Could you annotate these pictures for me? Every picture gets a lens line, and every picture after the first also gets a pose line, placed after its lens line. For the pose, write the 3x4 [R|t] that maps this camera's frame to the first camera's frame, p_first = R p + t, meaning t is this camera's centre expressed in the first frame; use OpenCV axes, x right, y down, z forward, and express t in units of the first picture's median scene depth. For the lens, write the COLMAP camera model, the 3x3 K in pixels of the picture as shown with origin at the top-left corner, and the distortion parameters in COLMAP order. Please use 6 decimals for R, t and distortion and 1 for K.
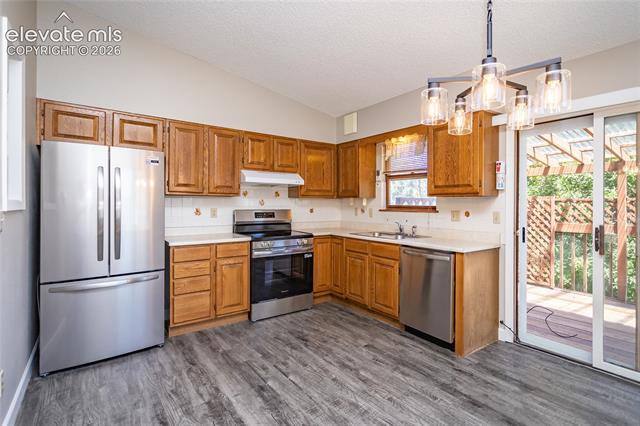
lens RADIAL K [[326.9, 0, 368.2], [0, 326.9, 203.1], [0, 0, 1]] dist [0.017776, -0.001017]
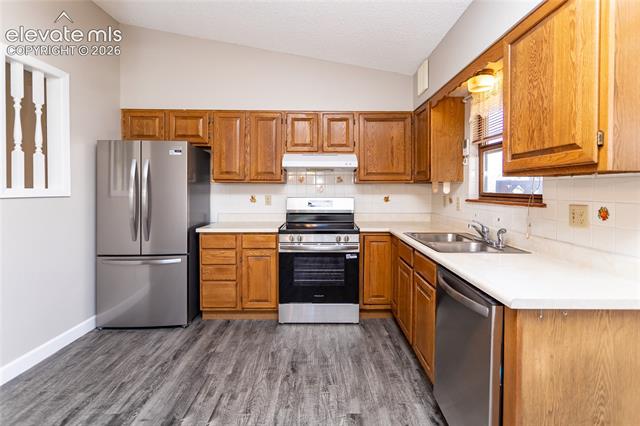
lens RADIAL K [[314.3, 0, 323.9], [0, 314.3, 195.2], [0, 0, 1]] dist [0.001100, 0.001675]
pose [[0.762928, 0.007003, -0.646446, 0.302923], [0.005315, 0.999840, 0.017104, -0.000695], [0.646462, -0.016485, 0.762768, 0.452123]]
